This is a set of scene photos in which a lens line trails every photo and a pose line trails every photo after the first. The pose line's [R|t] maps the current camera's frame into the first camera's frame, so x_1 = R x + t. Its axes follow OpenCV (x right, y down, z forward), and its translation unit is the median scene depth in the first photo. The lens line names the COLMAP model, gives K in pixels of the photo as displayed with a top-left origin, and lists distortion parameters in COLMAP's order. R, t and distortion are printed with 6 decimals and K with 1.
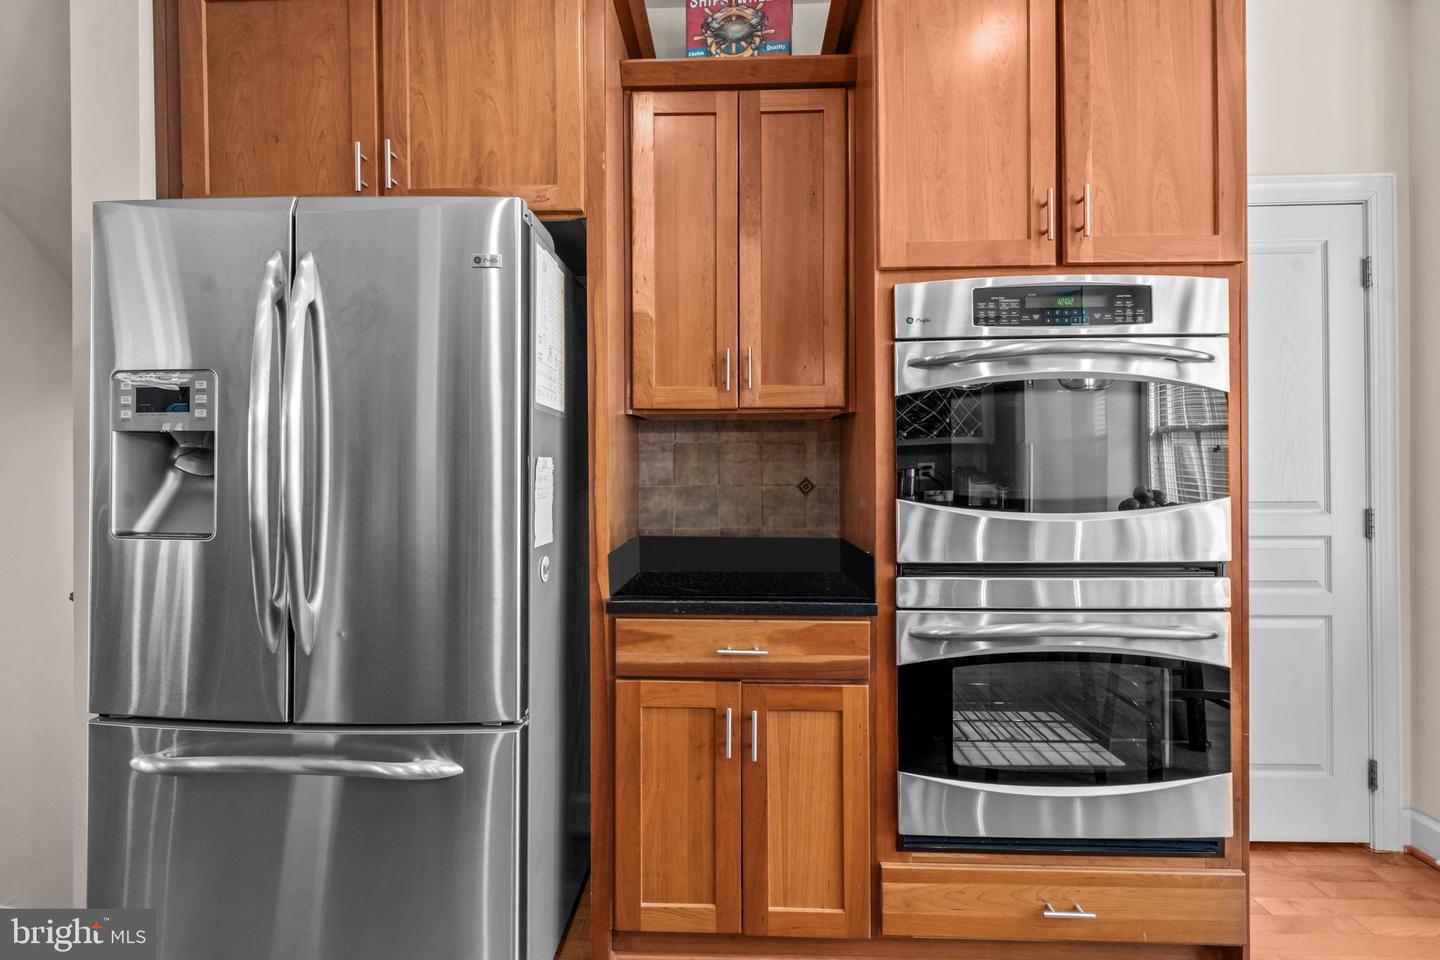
lens RADIAL K [[655.2, 0, 714.7], [0, 655.2, 470.5], [0, 0, 1]] dist [-0.007444, 0.004747]
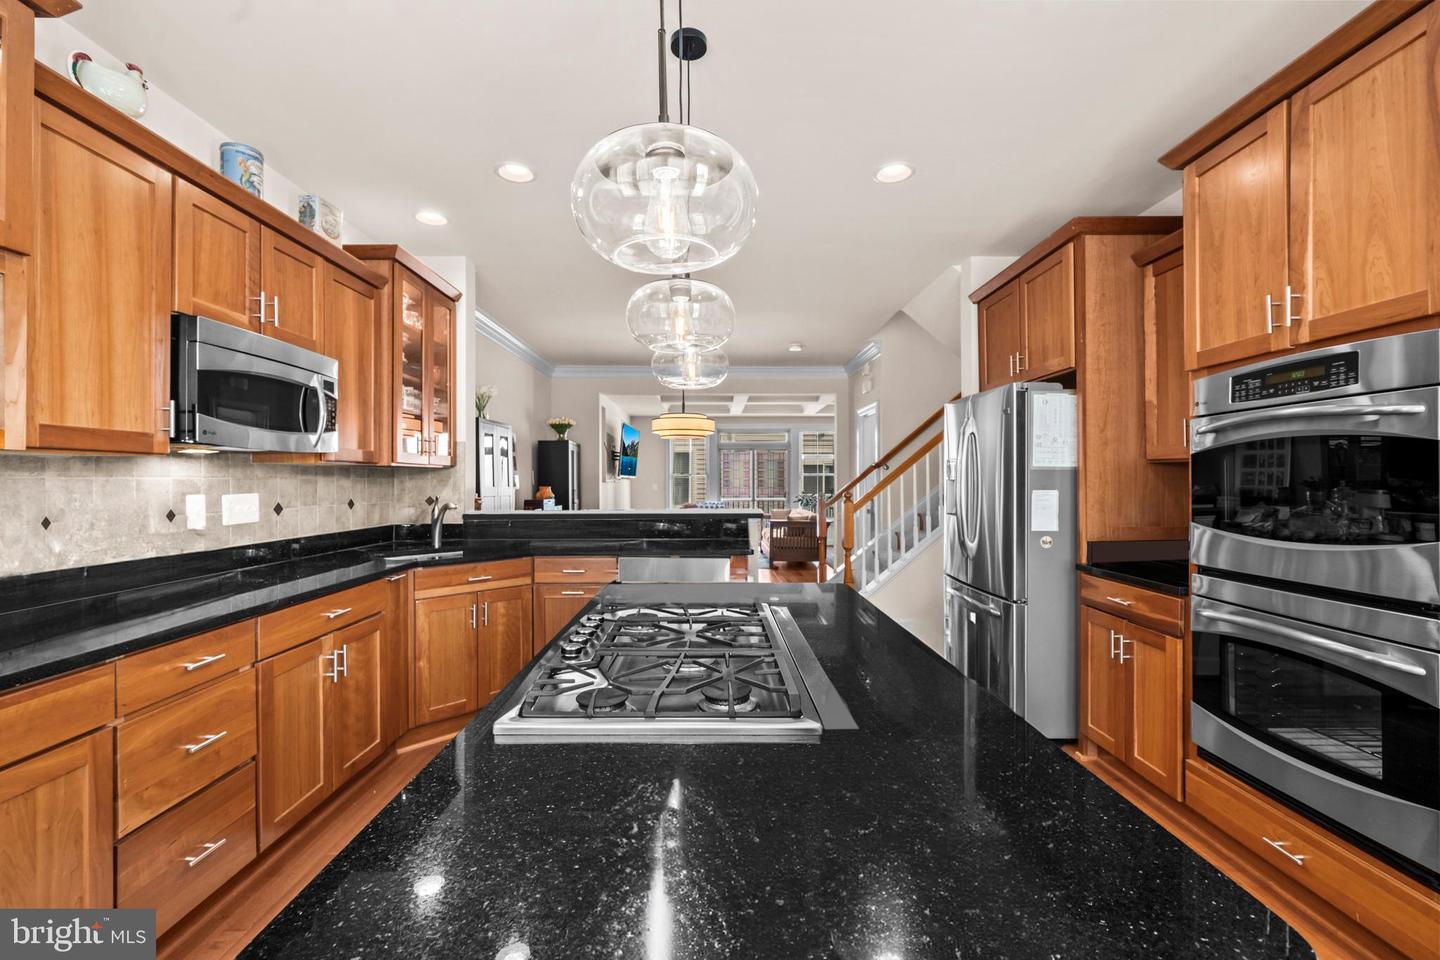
lens RADIAL K [[622.8, 0, 720.6], [0, 622.8, 479.6], [0, 0, 1]] dist [0.000444, -0.001053]
pose [[0.054824, 0.000422, -0.998496, 1.671390], [0.000920, 0.999999, 0.000473, -0.057029], [0.998496, -0.000945, 0.054823, -0.177311]]
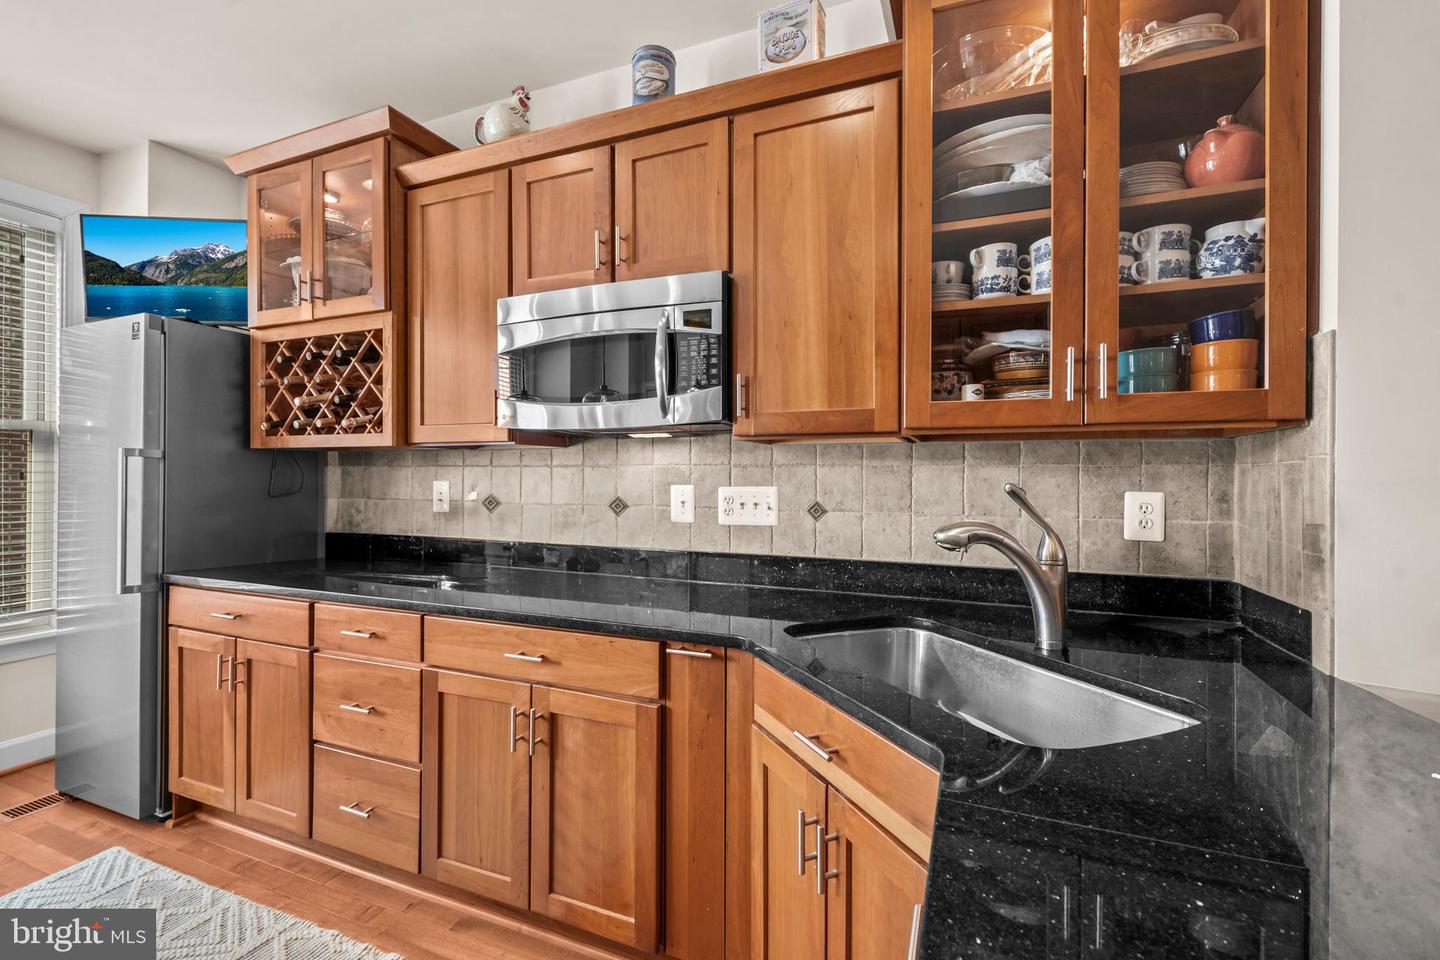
lens RADIAL K [[618.1, 0, 698.9], [0, 618.1, 477.3], [0, 0, 1]] dist [-0.002324, -0.000386]
pose [[-0.942328, -0.002940, 0.334679, -0.582726], [-0.002670, 0.999996, 0.001267, -0.036868], [-0.334682, 0.000300, -0.942331, -0.136414]]
